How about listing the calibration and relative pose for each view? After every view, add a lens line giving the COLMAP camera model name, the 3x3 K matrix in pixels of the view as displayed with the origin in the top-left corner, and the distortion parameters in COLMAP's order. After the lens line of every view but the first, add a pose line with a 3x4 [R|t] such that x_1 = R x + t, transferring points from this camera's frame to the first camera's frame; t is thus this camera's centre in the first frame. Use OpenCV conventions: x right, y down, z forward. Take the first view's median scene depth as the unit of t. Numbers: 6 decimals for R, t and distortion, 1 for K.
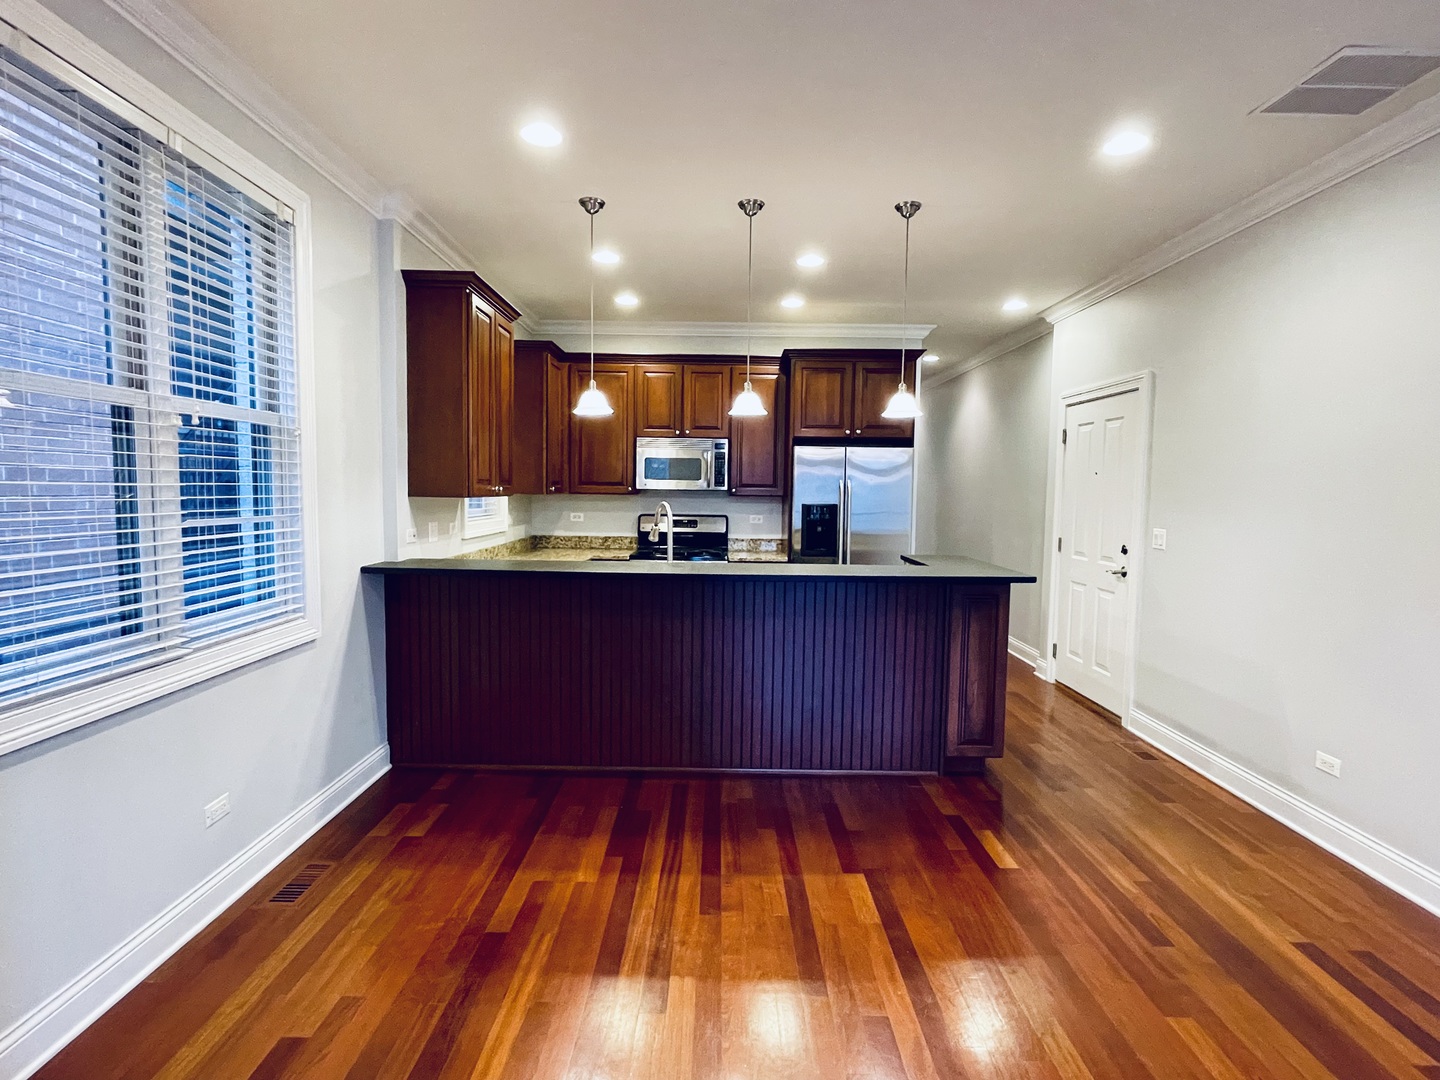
lens RADIAL K [[710.8, 0, 719.1], [0, 710.8, 540.3], [0, 0, 1]] dist [-0.001170, -0.002511]
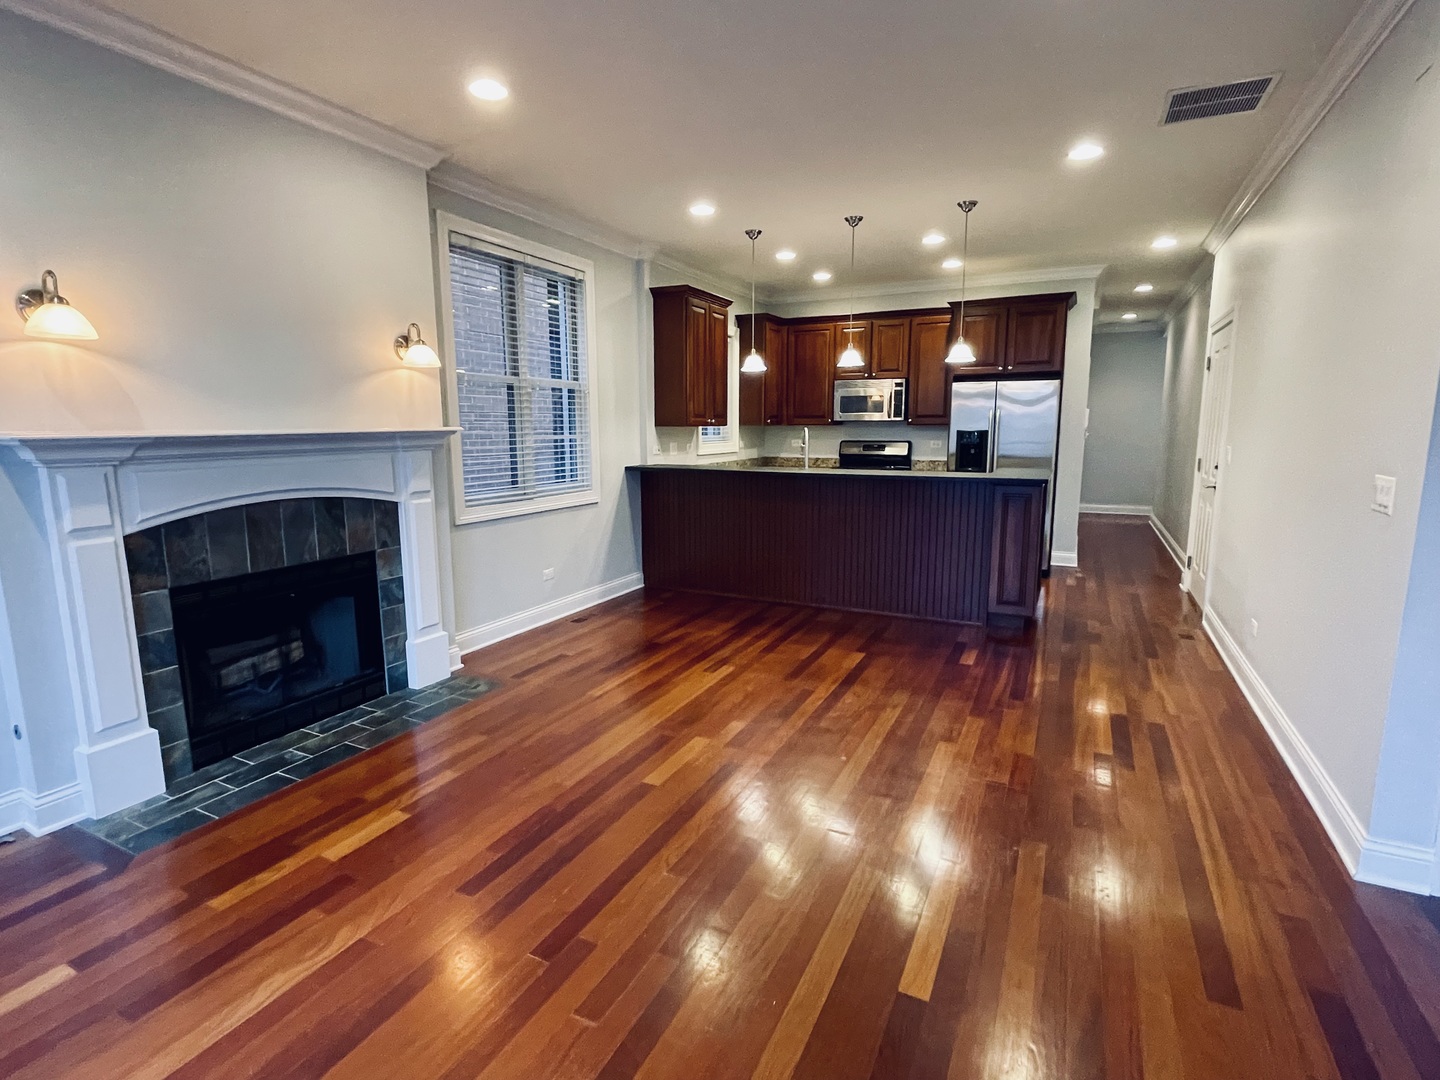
lens RADIAL K [[710.8, 0, 720.8], [0, 710.8, 538.1], [0, 0, 1]] dist [-0.001170, -0.002511]
pose [[0.896014, 0.054679, -0.440646, 0.466272], [-0.017551, 0.995975, 0.087900, 0.052365], [0.443679, -0.071026, 0.893367, -0.452565]]
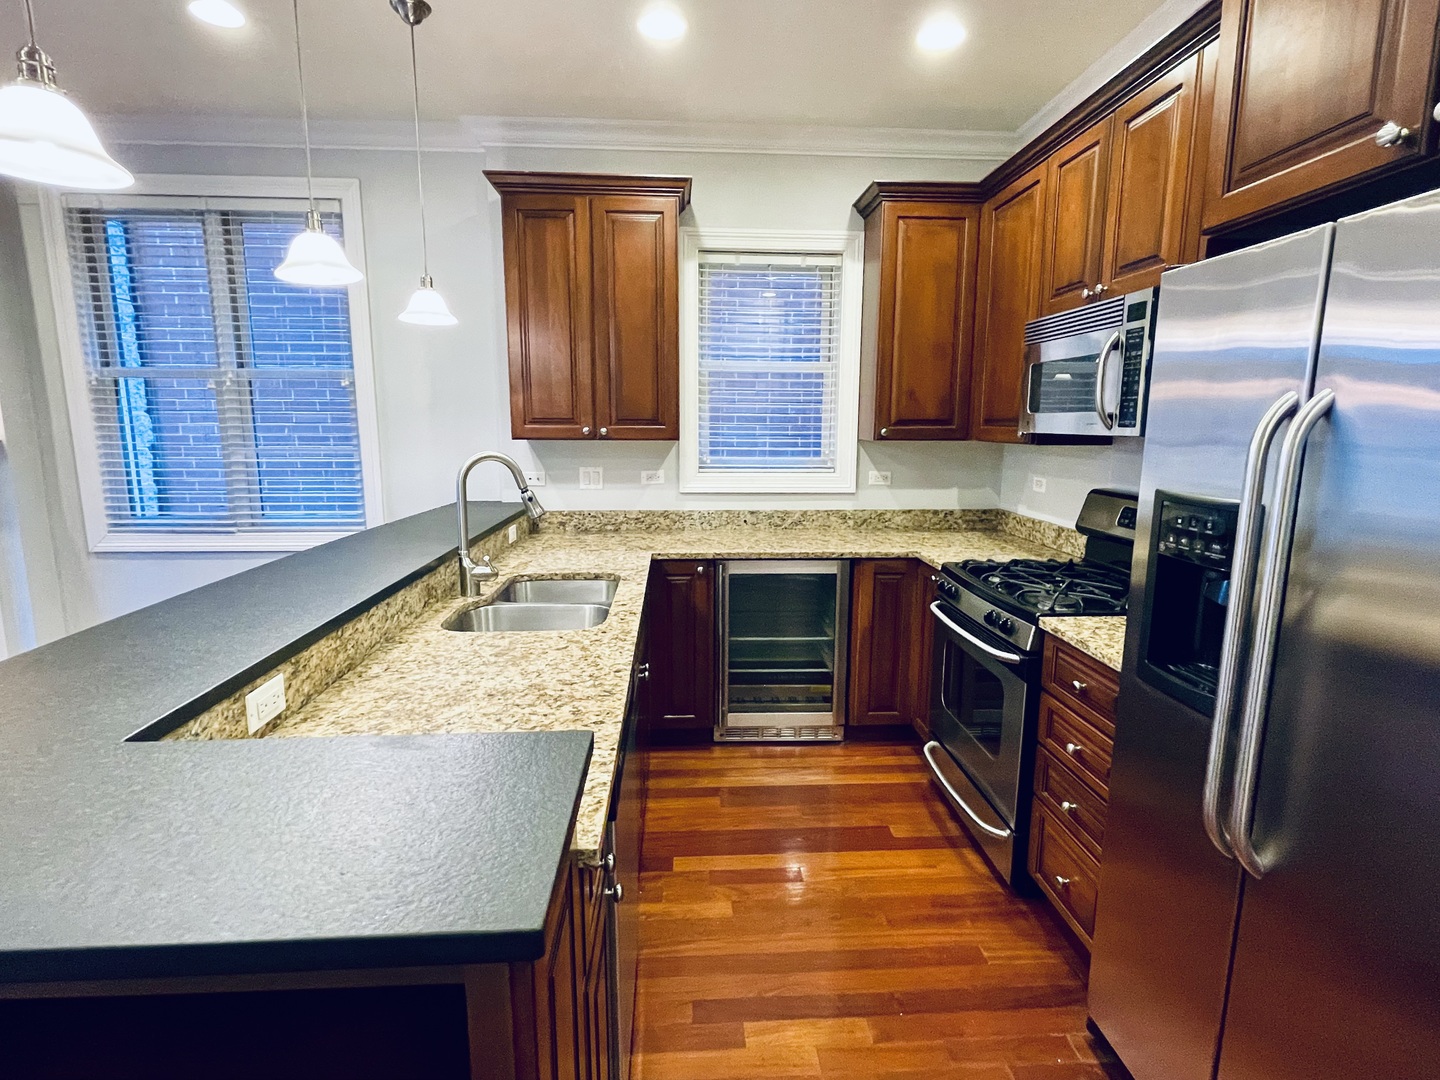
lens RADIAL K [[710.8, 0, 718.4], [0, 710.8, 535.5], [0, 0, 1]] dist [-0.001170, -0.002511]
pose [[0.058340, 0.146870, -0.987434, 0.575528], [-0.078440, 0.986735, 0.142131, -0.091045], [0.995210, 0.069162, 0.069087, 1.258864]]
